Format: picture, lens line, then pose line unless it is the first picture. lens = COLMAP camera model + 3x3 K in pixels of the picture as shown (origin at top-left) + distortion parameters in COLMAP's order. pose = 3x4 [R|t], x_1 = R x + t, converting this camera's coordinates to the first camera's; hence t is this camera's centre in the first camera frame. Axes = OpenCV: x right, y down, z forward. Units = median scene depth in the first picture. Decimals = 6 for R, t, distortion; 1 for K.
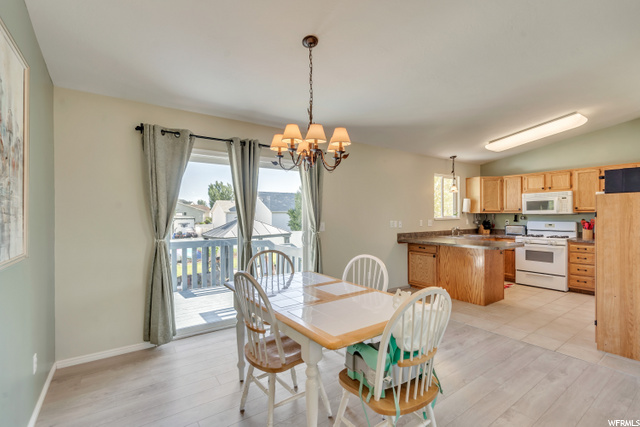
lens RADIAL K [[292.7, 0, 322.6], [0, 292.7, 216.4], [0, 0, 1]] dist [-0.002483, 0.000591]
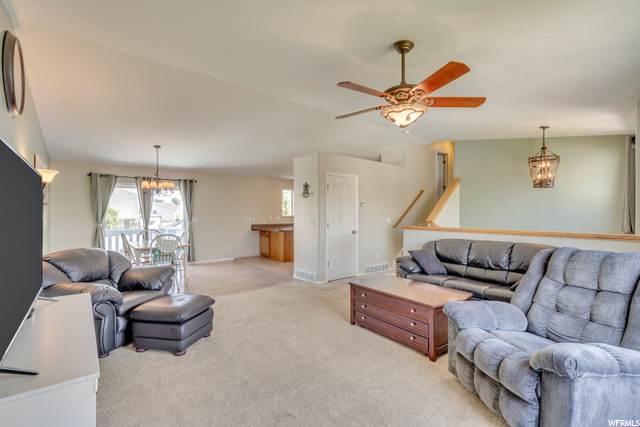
lens RADIAL K [[292.7, 0, 319.8], [0, 292.7, 213.4], [0, 0, 1]] dist [-0.002483, 0.000591]
pose [[0.997745, 0.001521, 0.067106, 0.505692], [-0.001133, 0.999982, -0.005816, 0.001445], [-0.067114, 0.005727, 0.997729, -0.691951]]
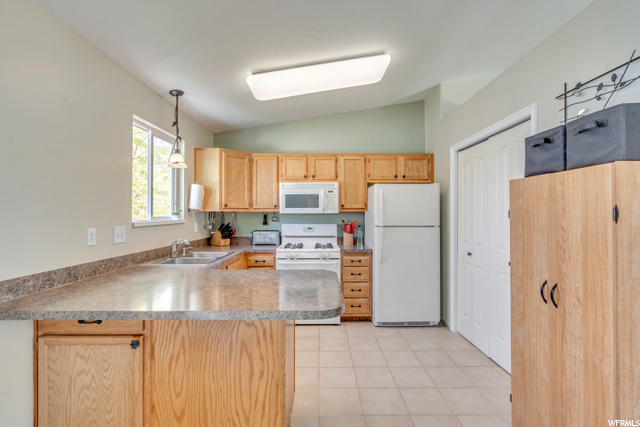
lens RADIAL K [[292.7, 0, 318.7], [0, 292.7, 212.1], [0, 0, 1]] dist [-0.002483, 0.000591]
pose [[0.581519, 0.010499, 0.813465, 0.209080], [0.002521, 0.999889, -0.014707, -0.001117], [-0.813529, 0.010603, 0.581428, 0.573147]]
